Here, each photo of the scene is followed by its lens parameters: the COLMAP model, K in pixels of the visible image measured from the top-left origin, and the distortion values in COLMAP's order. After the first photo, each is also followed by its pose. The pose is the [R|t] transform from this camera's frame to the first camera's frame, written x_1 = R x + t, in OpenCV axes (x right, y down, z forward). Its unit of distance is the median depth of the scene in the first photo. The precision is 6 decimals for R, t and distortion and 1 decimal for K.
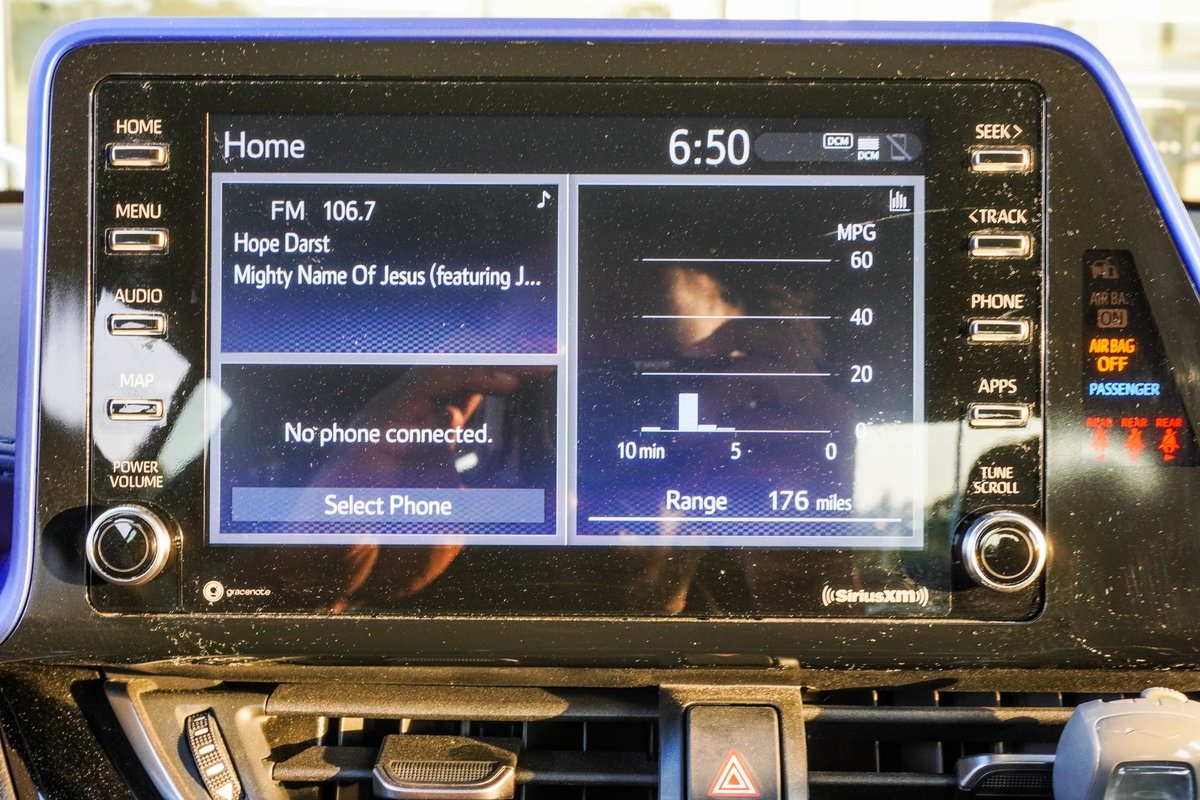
lens RADIAL K [[1700.1, 0, 600.0], [0, 1700.1, 400.0], [0, 0, 1]] dist [0.004814, -0.042946]
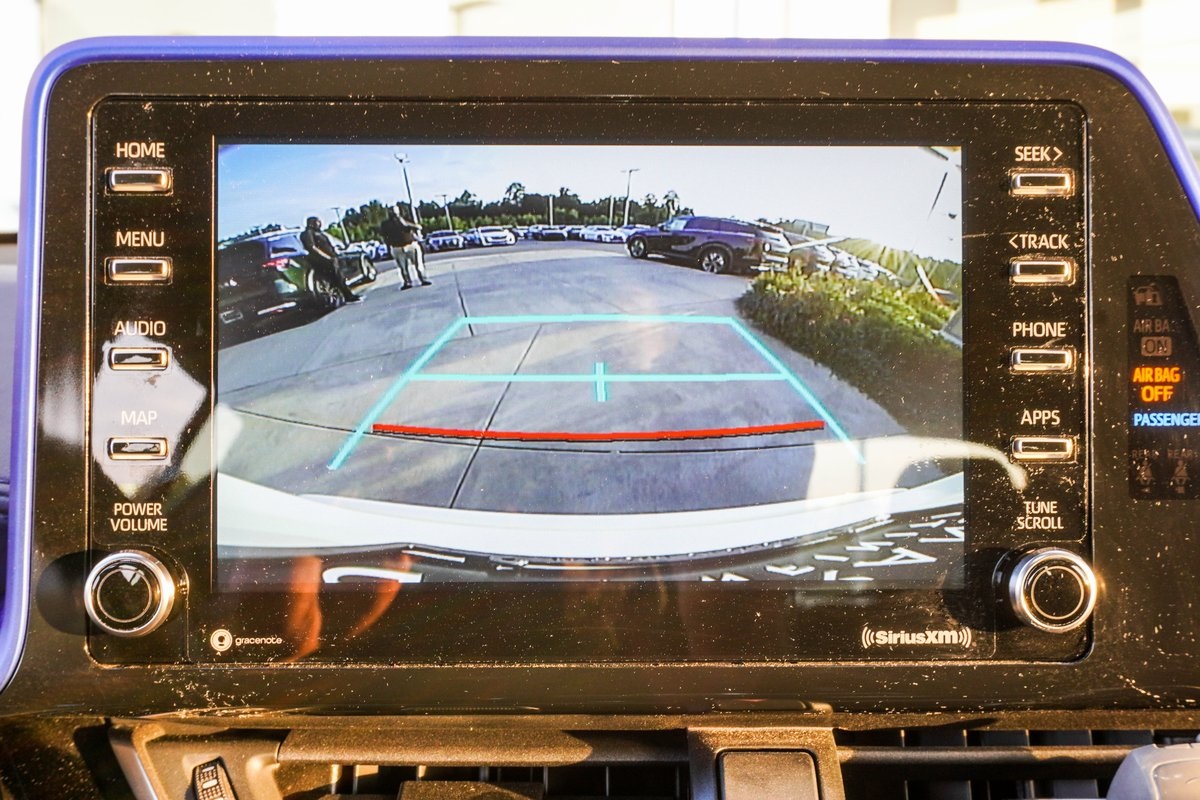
lens RADIAL K [[1439.8, 0, 600.0], [0, 1439.8, 400.0], [0, 0, 1]] dist [0.002047, -0.025827]
pose [[0.999542, -0.006570, 0.029539, -0.039658], [0.006899, 0.999915, -0.011055, -0.010736], [-0.029464, 0.011254, 0.999502, 0.191722]]
